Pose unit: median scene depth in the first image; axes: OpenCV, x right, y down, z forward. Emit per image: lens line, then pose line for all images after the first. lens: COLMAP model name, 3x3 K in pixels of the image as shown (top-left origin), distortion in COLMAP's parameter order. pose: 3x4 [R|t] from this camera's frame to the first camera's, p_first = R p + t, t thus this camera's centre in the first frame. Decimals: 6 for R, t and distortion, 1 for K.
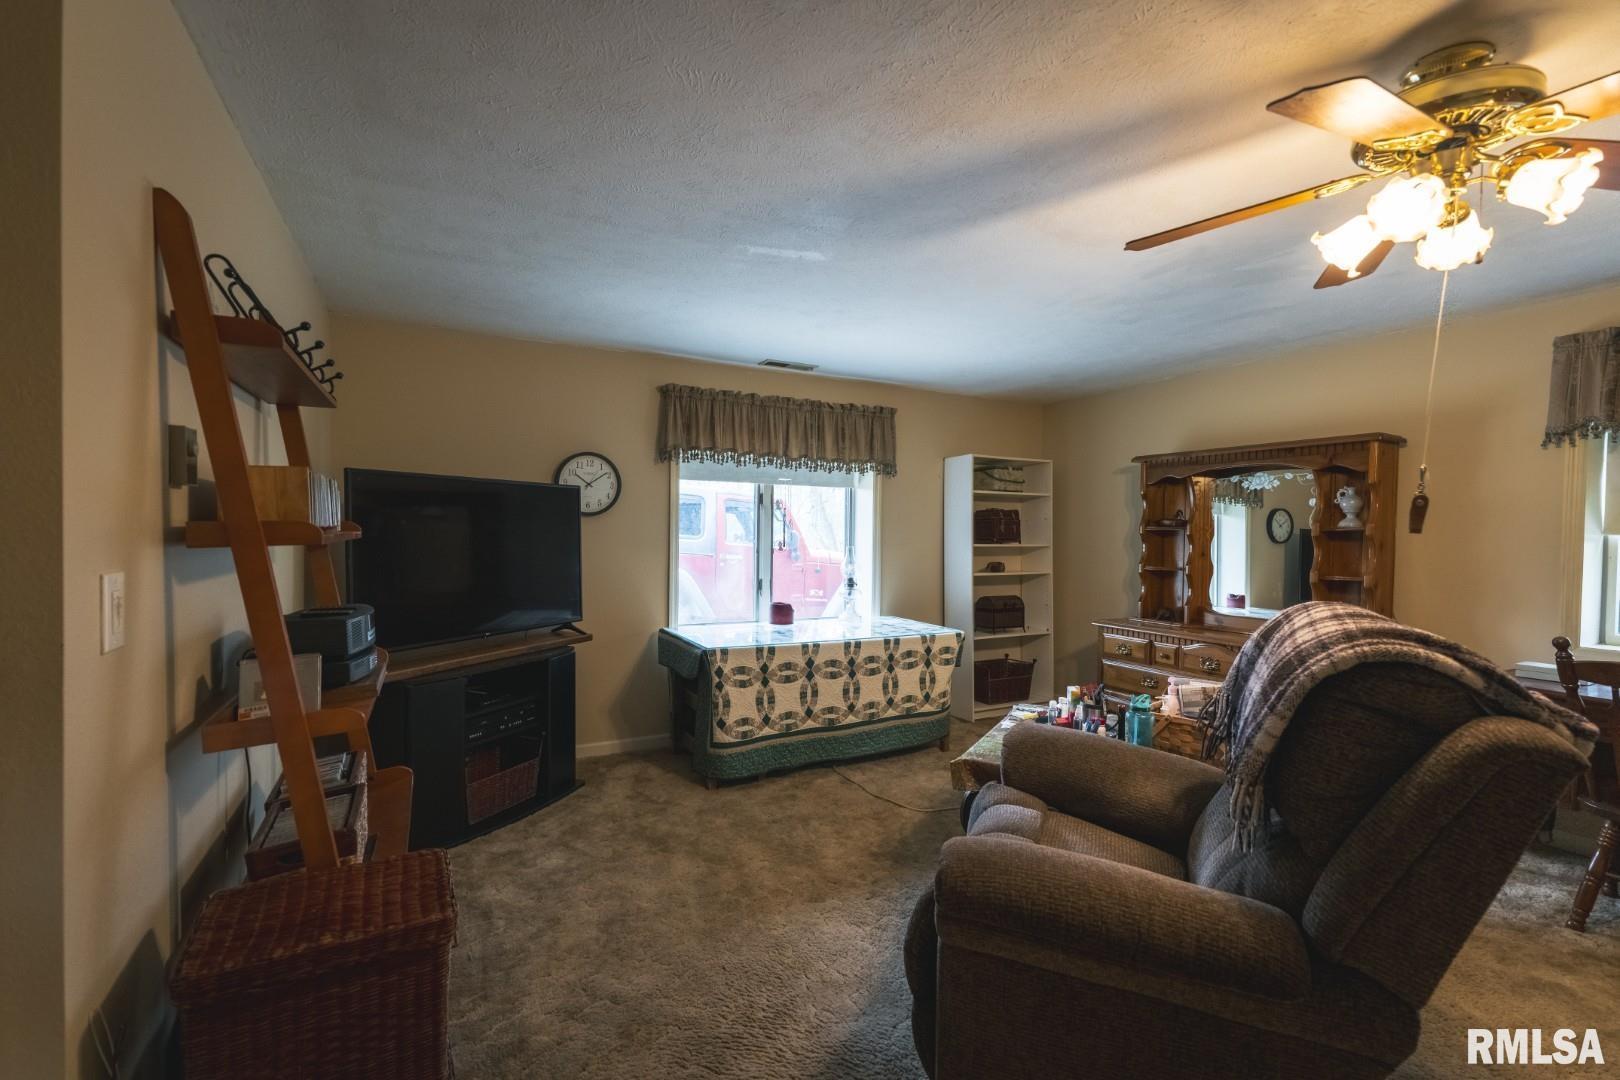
lens RADIAL K [[715.7, 0, 814.3], [0, 715.7, 537.8], [0, 0, 1]] dist [0.013235, 0.000055]
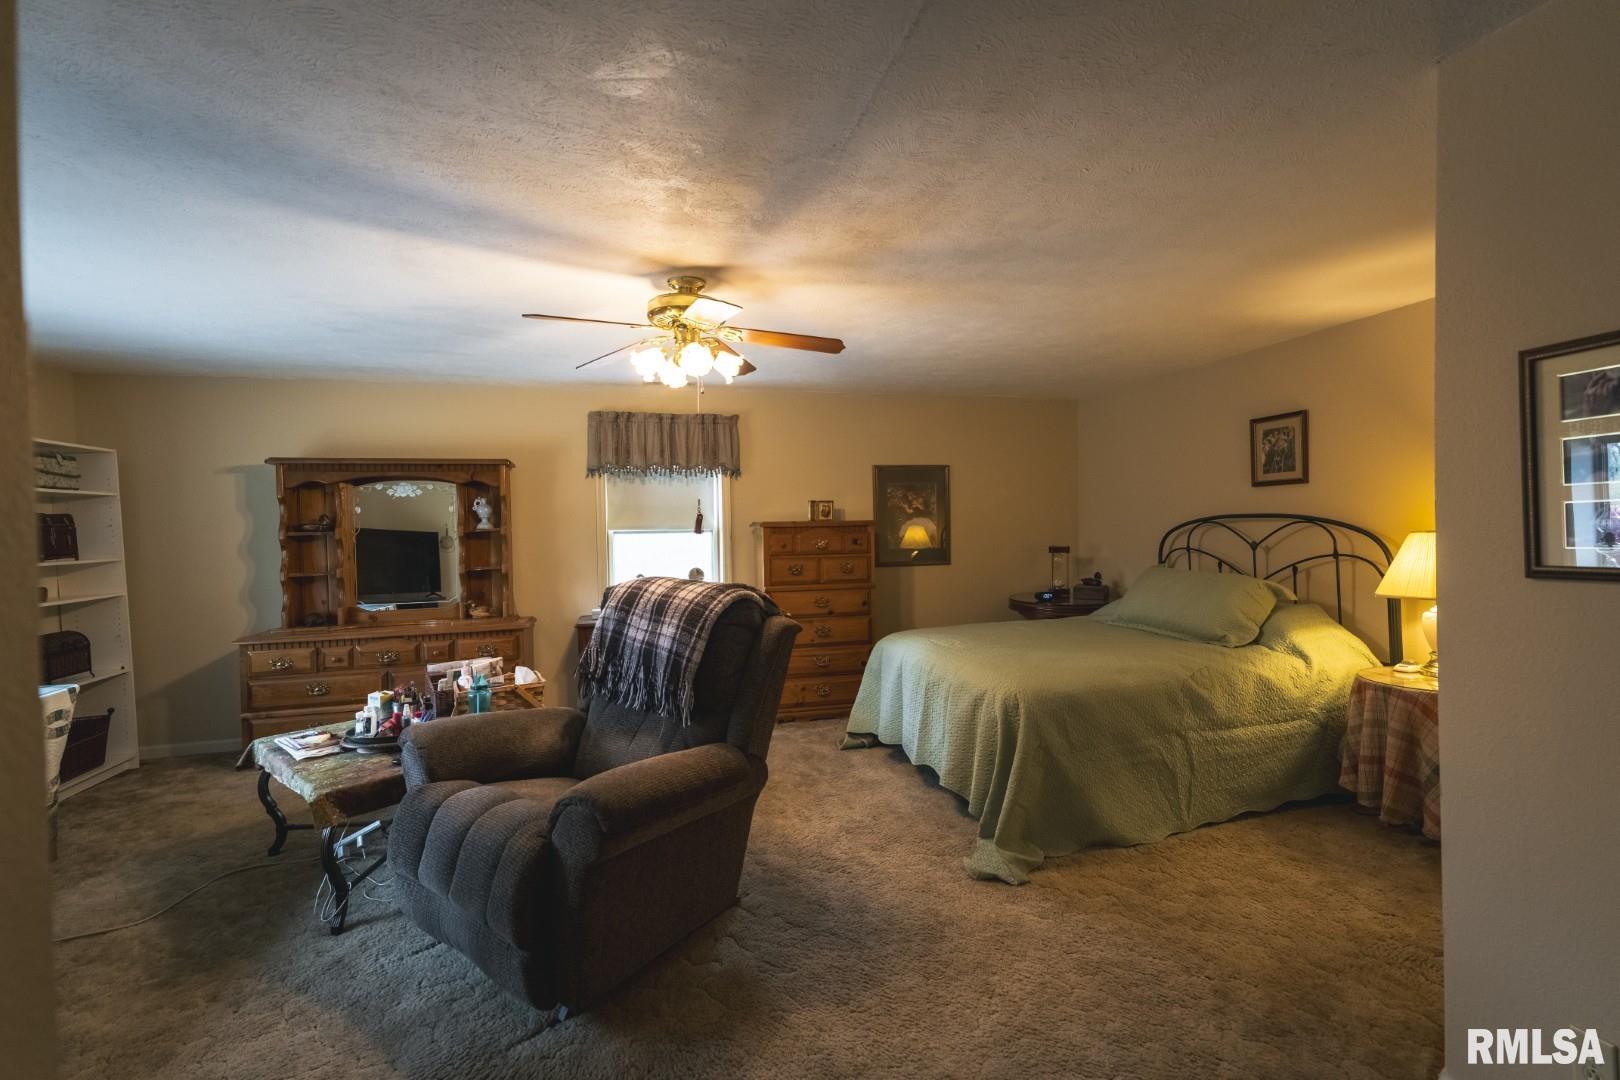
lens RADIAL K [[715.7, 0, 812.1], [0, 715.7, 528.3], [0, 0, 1]] dist [0.013235, 0.000055]
pose [[0.230963, -0.021674, 0.972721, -0.368381], [0.030870, 0.999412, 0.014938, -0.016276], [-0.972473, 0.026578, 0.231496, 0.119834]]
